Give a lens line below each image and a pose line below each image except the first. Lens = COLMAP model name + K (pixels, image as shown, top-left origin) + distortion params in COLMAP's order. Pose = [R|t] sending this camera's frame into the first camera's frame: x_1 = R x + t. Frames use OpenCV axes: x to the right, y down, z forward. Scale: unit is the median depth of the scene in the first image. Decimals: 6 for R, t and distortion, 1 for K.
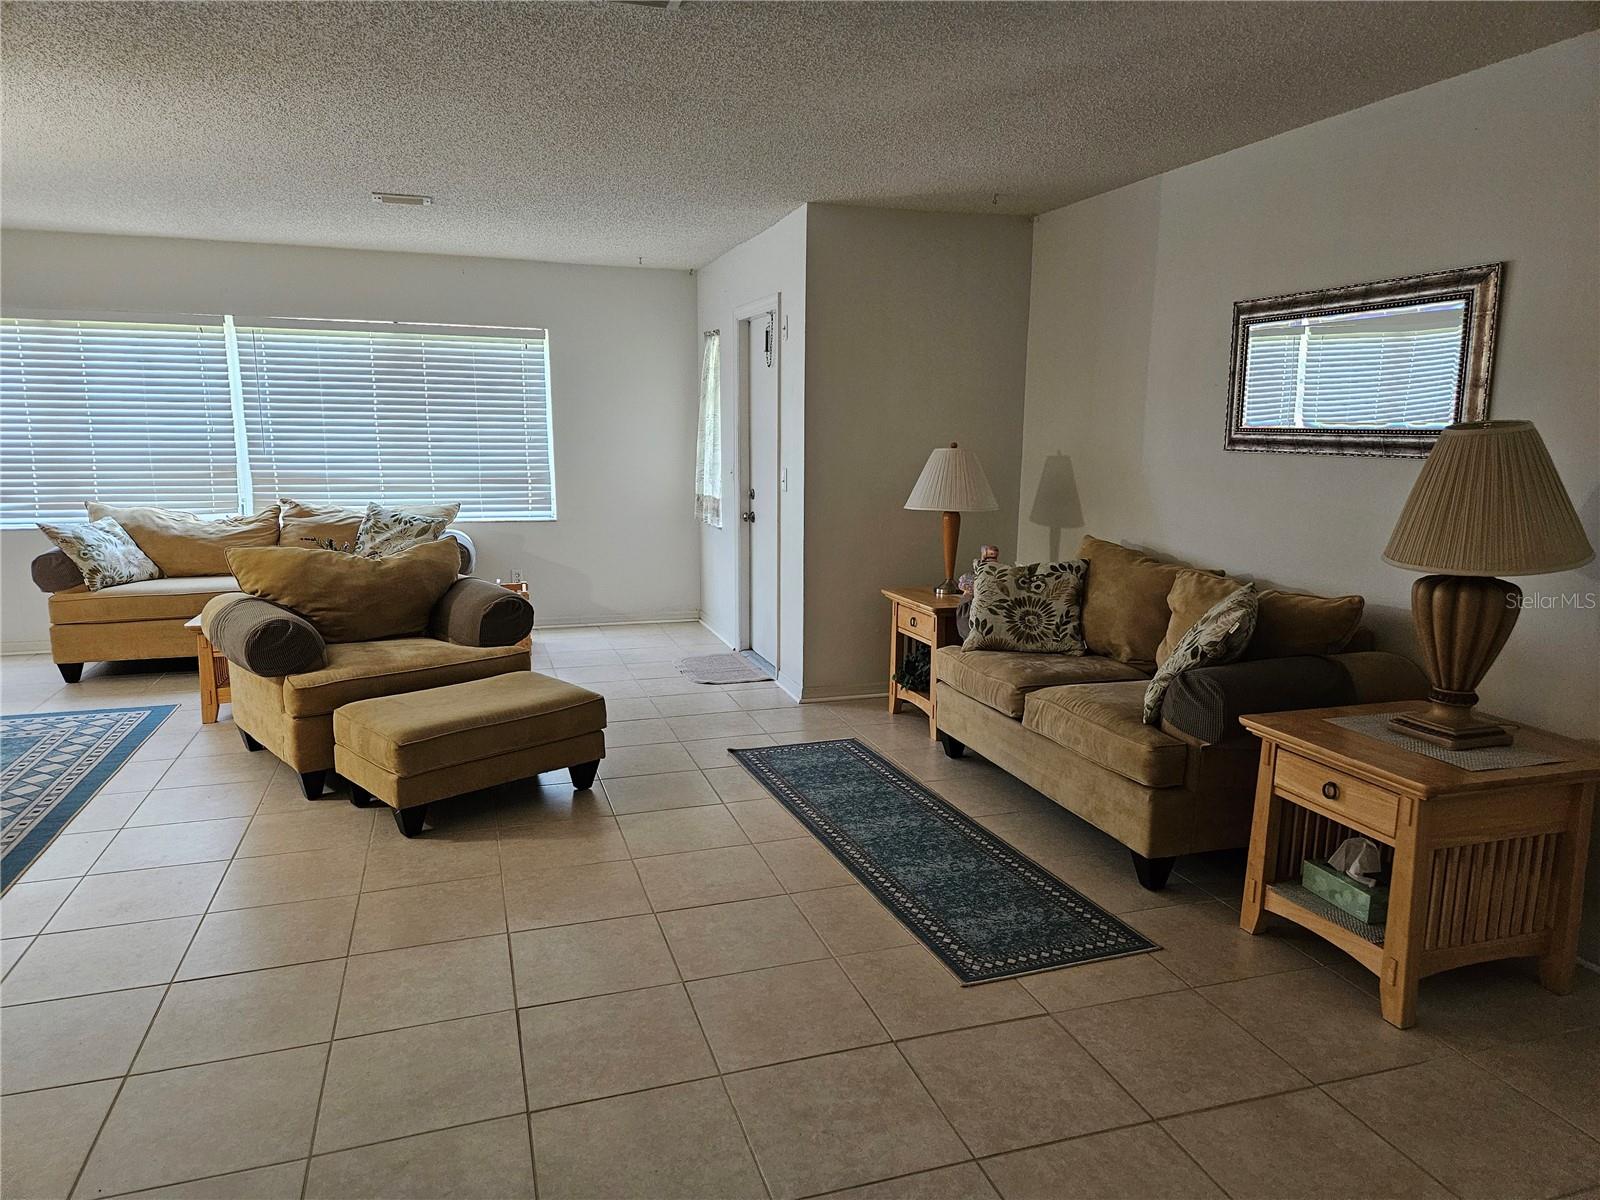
lens RADIAL K [[1066.0, 0, 803.6], [0, 1066.0, 620.3], [0, 0, 1]] dist [0.079357, -0.062350]
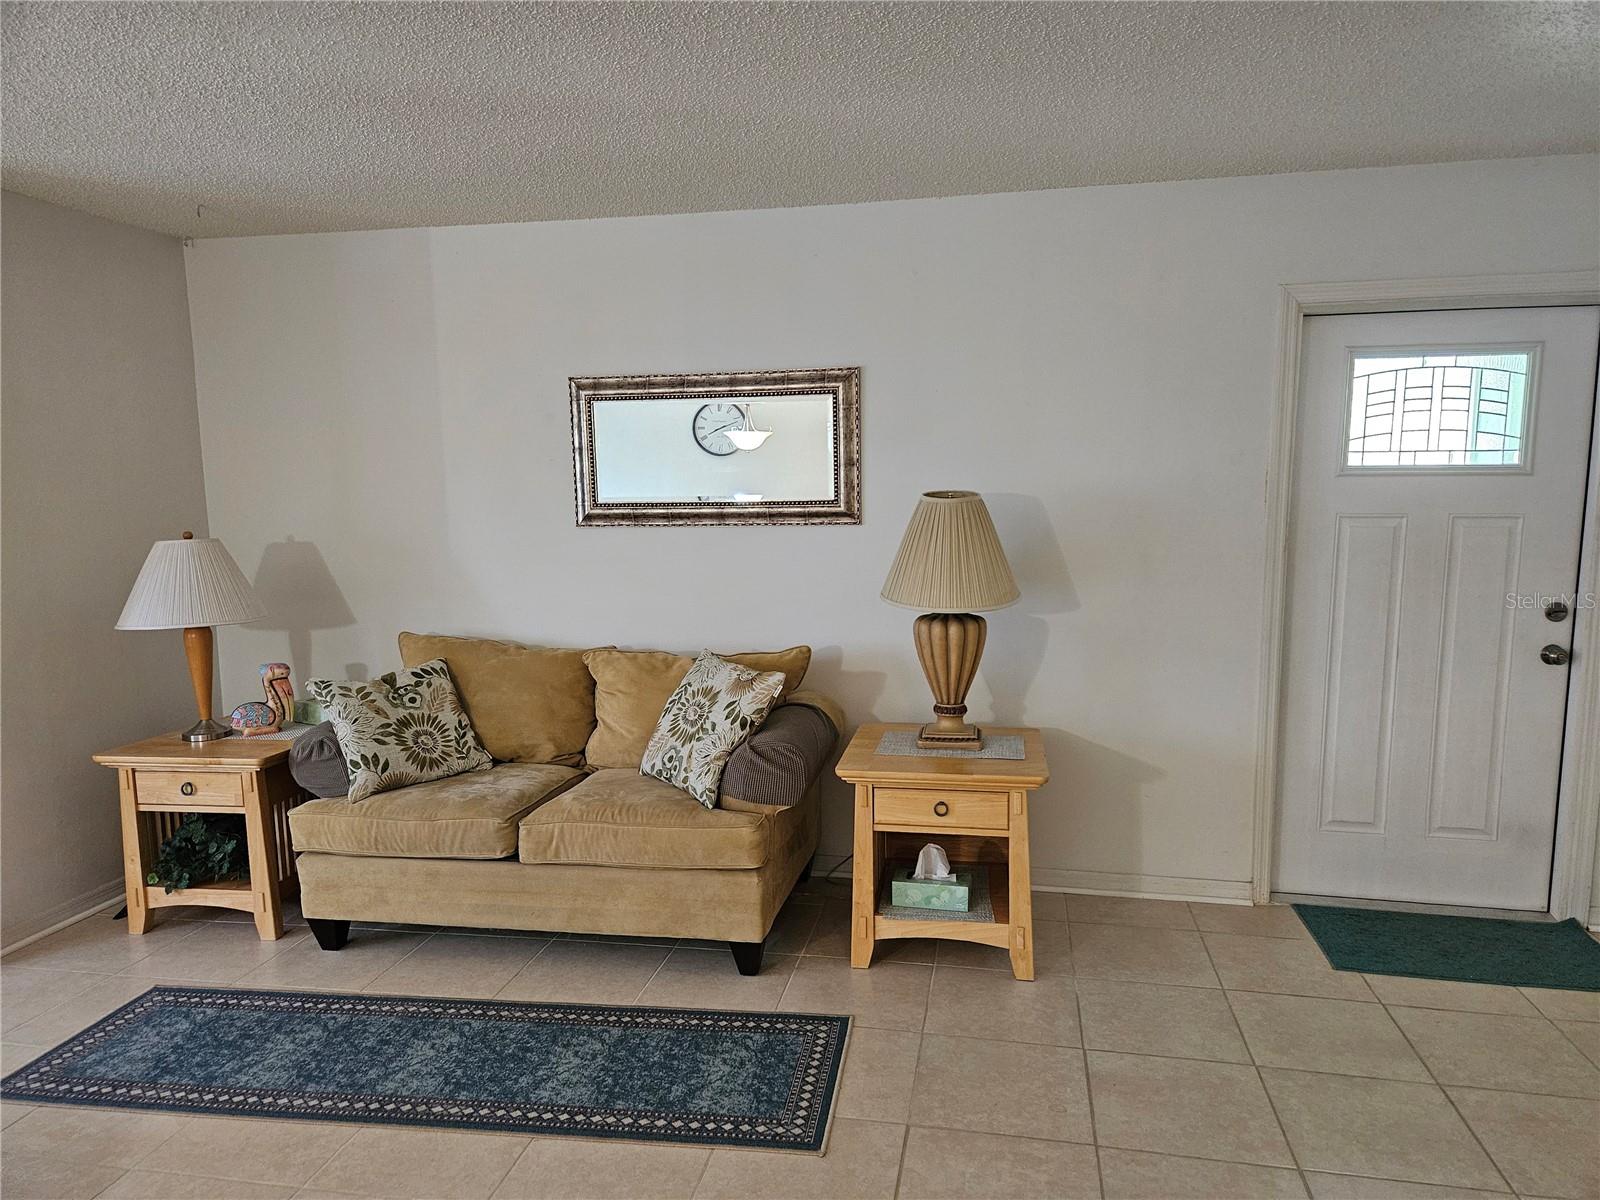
lens RADIAL K [[1066.0, 0, 803.6], [0, 1066.0, 620.3], [0, 0, 1]] dist [0.079357, -0.062350]
pose [[0.485046, -0.121379, 0.866024, -0.342882], [0.181111, 0.982792, 0.036308, -0.067703], [-0.855528, 0.139235, 0.498683, 0.332524]]
